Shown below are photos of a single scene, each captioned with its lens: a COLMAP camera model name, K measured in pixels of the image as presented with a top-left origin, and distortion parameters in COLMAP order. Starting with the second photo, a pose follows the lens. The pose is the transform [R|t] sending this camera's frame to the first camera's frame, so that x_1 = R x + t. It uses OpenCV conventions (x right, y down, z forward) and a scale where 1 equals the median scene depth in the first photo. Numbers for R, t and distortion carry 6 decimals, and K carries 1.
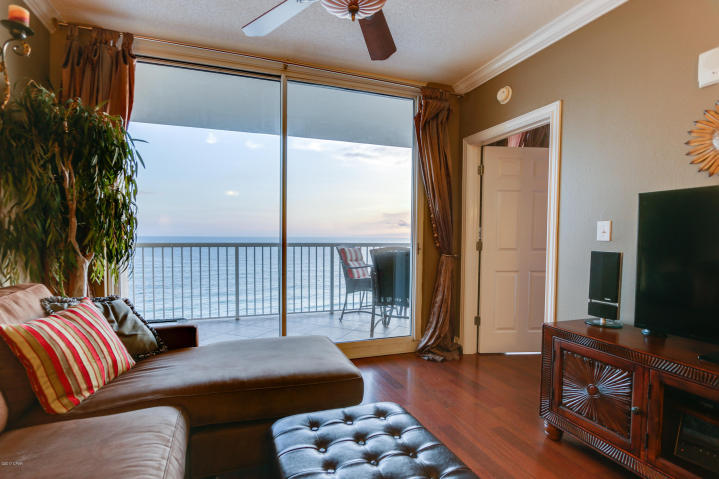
lens RADIAL K [[369.6, 0, 359.5], [0, 369.6, 239.5], [0, 0, 1]] dist [0.000613, 0.000480]
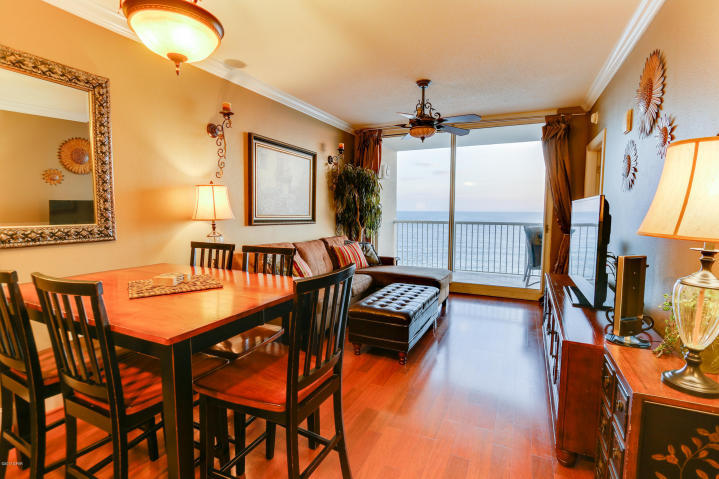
lens RADIAL K [[369.6, 0, 359.5], [0, 369.6, 239.5], [0, 0, 1]] dist [0.000613, 0.000480]
pose [[0.701122, 0.056794, -0.710776, 1.059937], [-0.007289, 0.997342, 0.072503, -0.051957], [0.713004, -0.045652, 0.699672, -0.797637]]
